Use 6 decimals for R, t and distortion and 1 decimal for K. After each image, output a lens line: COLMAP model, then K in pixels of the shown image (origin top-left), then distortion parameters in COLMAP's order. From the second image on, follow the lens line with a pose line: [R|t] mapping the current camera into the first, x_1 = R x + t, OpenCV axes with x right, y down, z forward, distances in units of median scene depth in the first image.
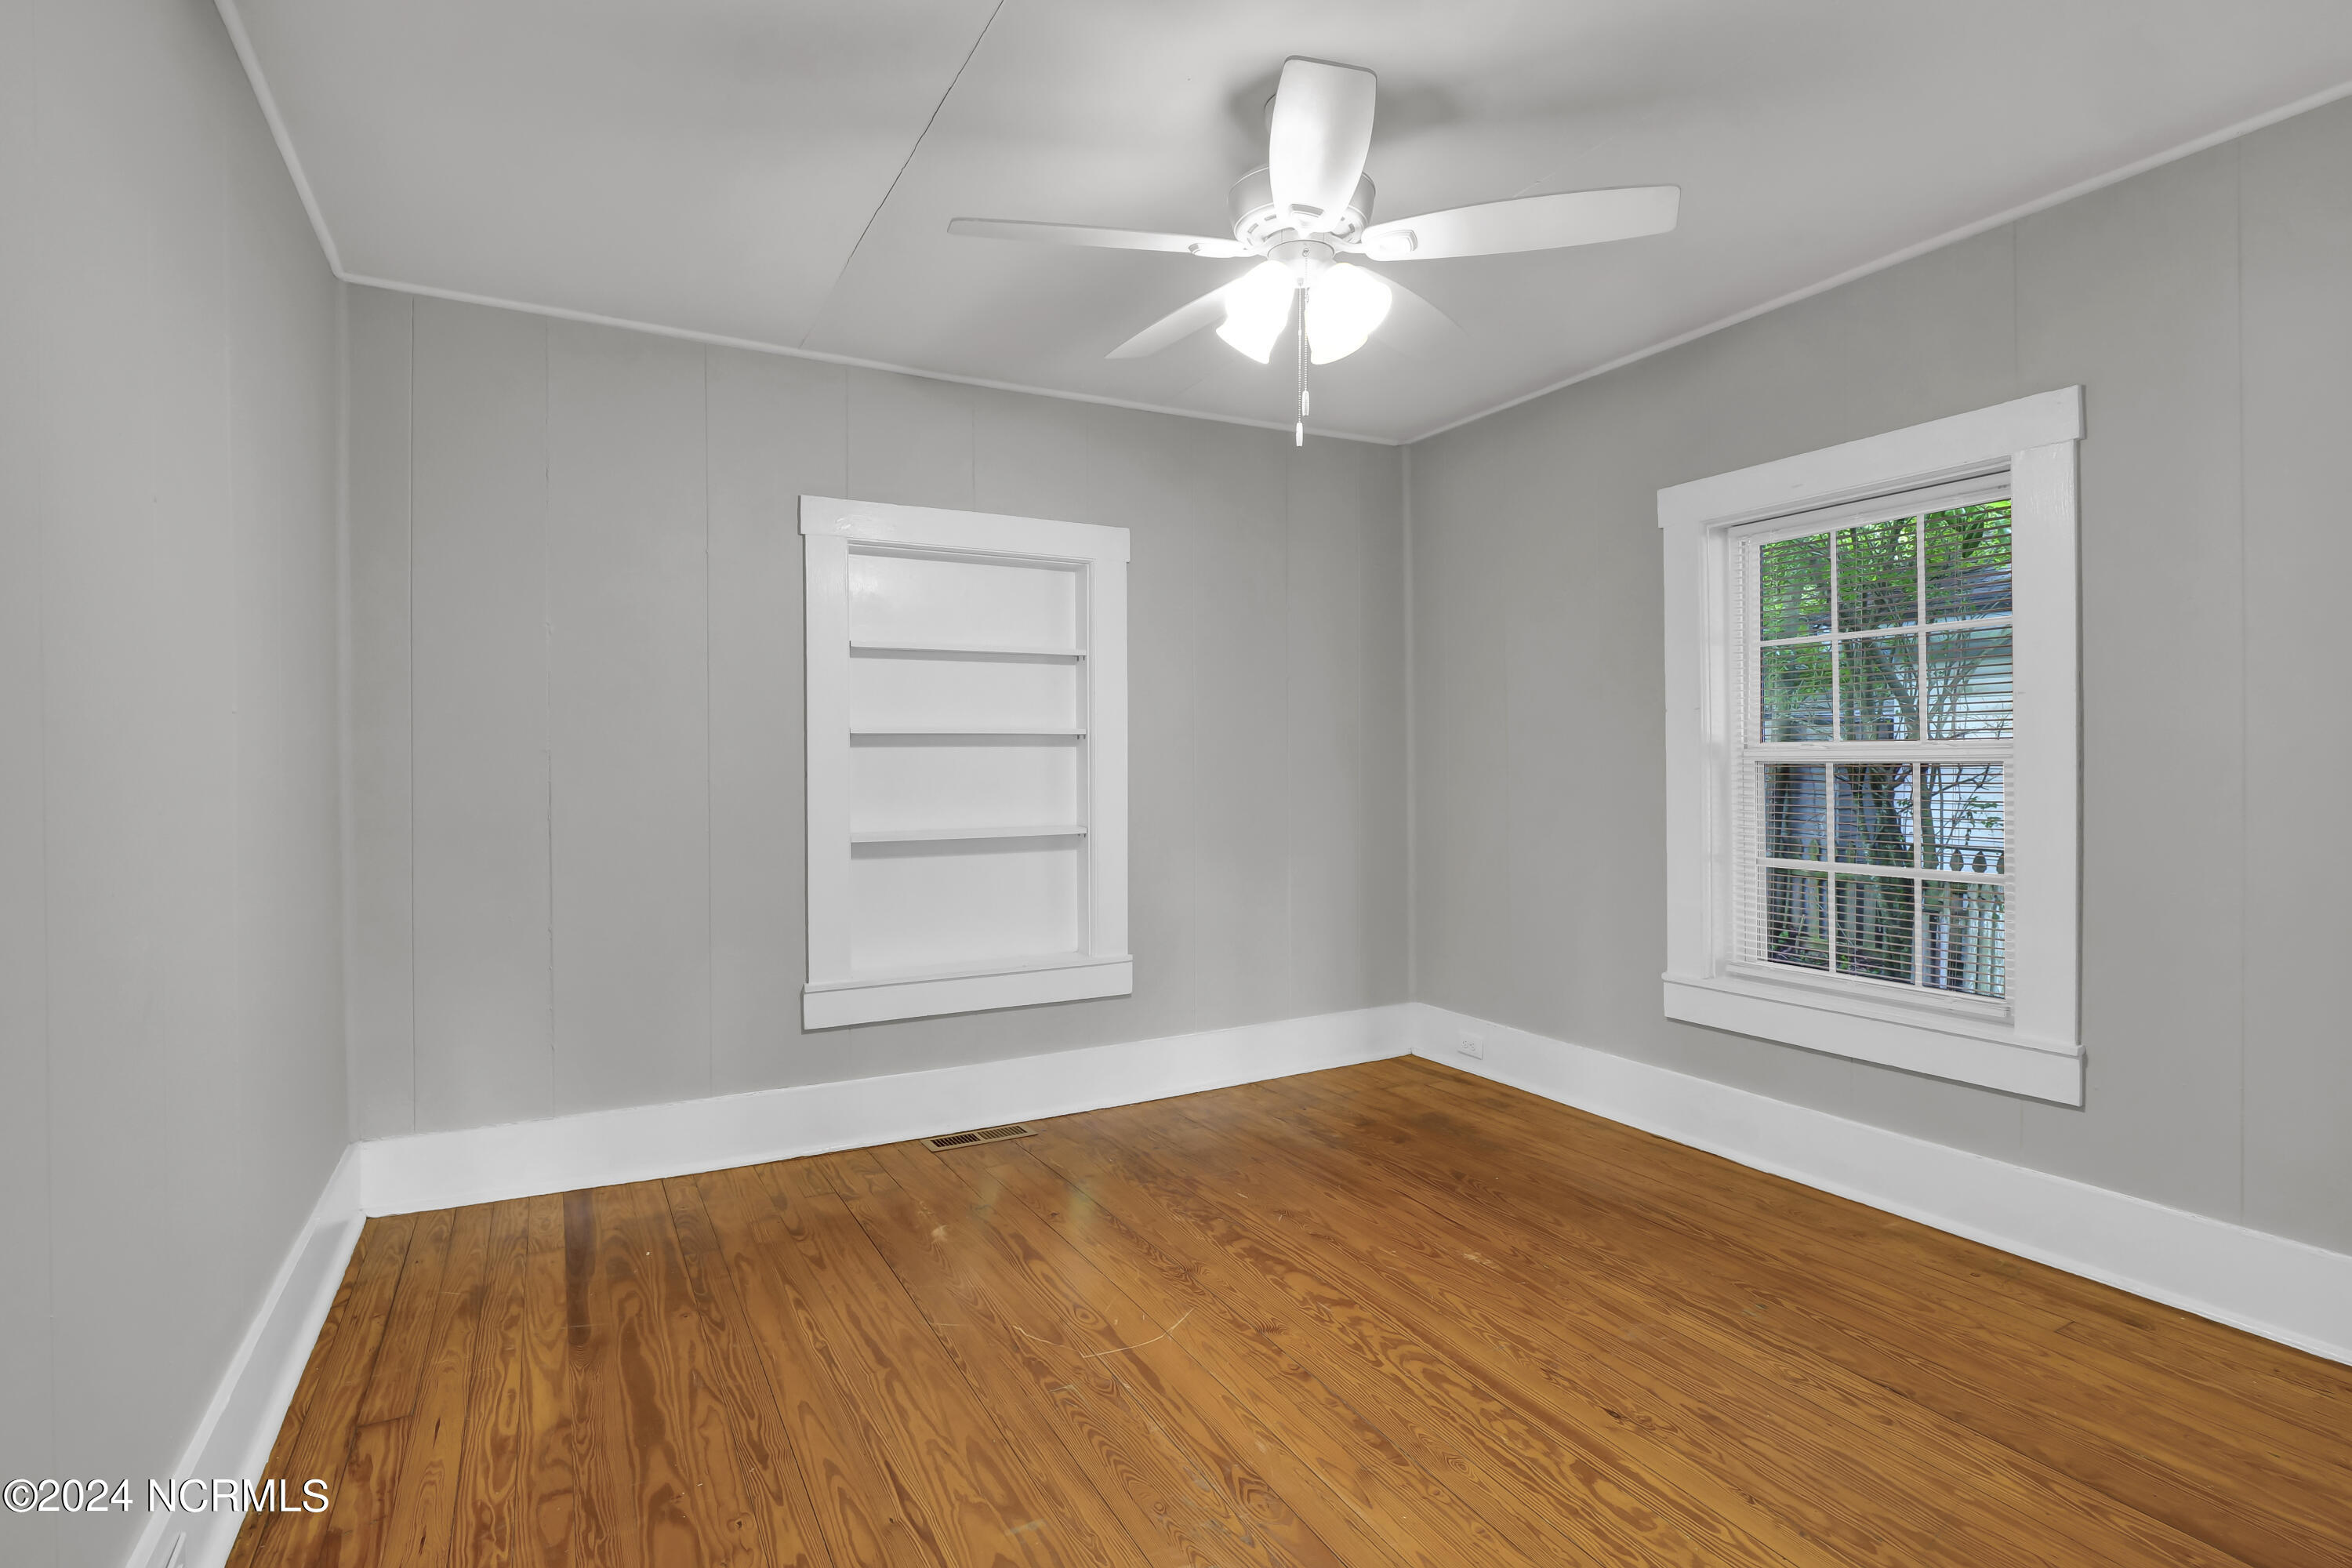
lens RADIAL K [[1150.9, 0, 1159.9], [0, 1150.9, 767.6], [0, 0, 1]] dist [-0.009604, -0.000321]
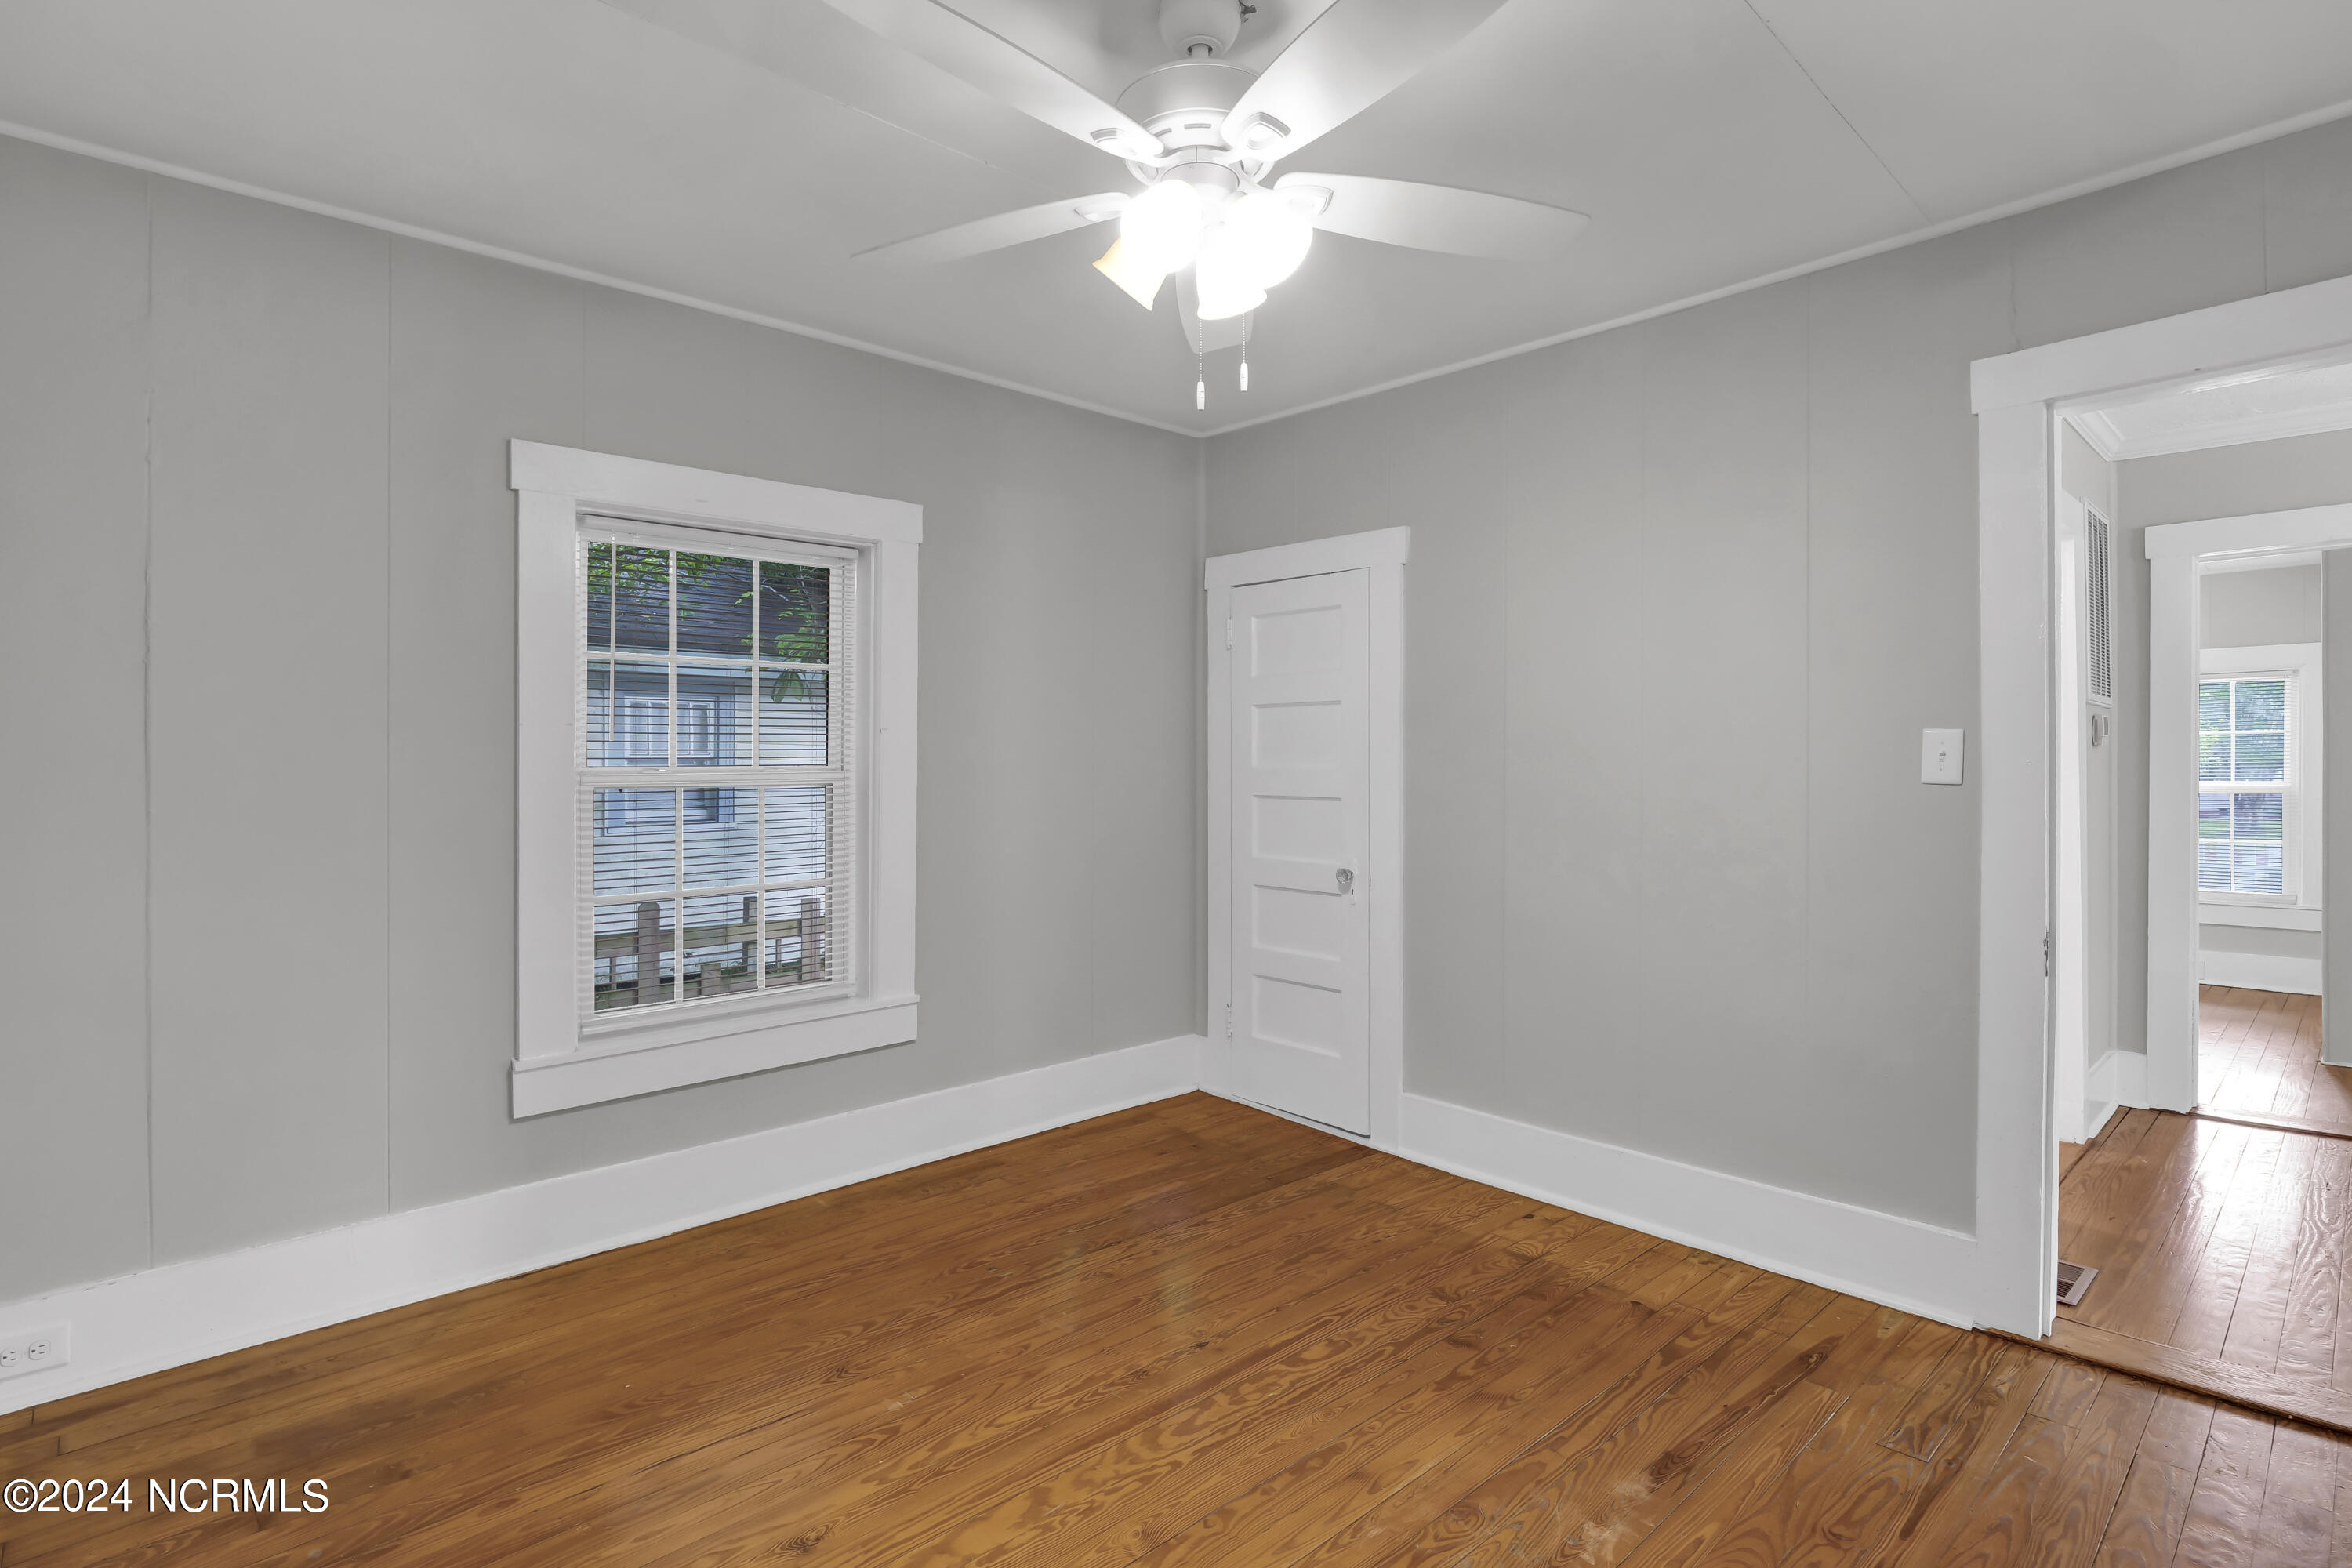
lens RADIAL K [[1150.9, 0, 1159.9], [0, 1150.9, 767.6], [0, 0, 1]] dist [-0.009604, -0.000321]
pose [[-0.264700, 0.007502, 0.964302, -0.583927], [0.011876, 0.999919, -0.004519, -0.015131], [-0.964258, 0.010256, -0.264768, 1.083290]]
